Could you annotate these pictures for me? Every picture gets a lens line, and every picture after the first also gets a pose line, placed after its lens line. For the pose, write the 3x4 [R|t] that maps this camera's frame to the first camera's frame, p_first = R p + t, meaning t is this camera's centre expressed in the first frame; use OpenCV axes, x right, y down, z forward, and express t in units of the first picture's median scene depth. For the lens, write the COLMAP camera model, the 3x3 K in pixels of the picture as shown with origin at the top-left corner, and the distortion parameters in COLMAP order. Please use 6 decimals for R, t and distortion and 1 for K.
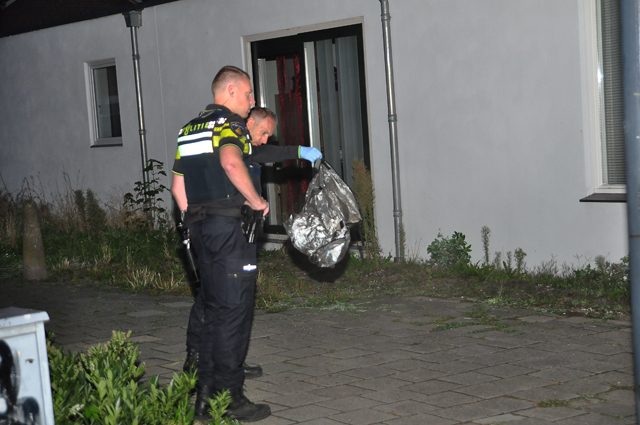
lens RADIAL K [[1343.1, 0, 320.0], [0, 1343.1, 212.5], [0, 0, 1]] dist [0.281752, 0.337765]
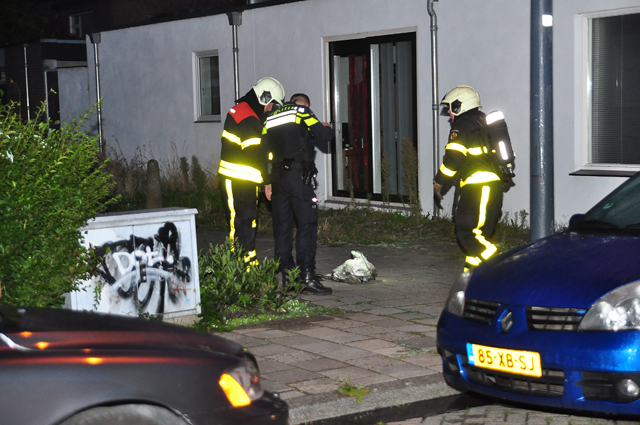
lens RADIAL K [[1343.1, 0, 320.0], [0, 1343.1, 212.5], [0, 0, 1]] dist [0.281752, 0.337765]
pose [[0.997352, 0.045593, -0.056657, 0.019543], [-0.045116, 0.998935, 0.009668, 0.020594], [0.057037, -0.007086, 0.998347, -0.261773]]
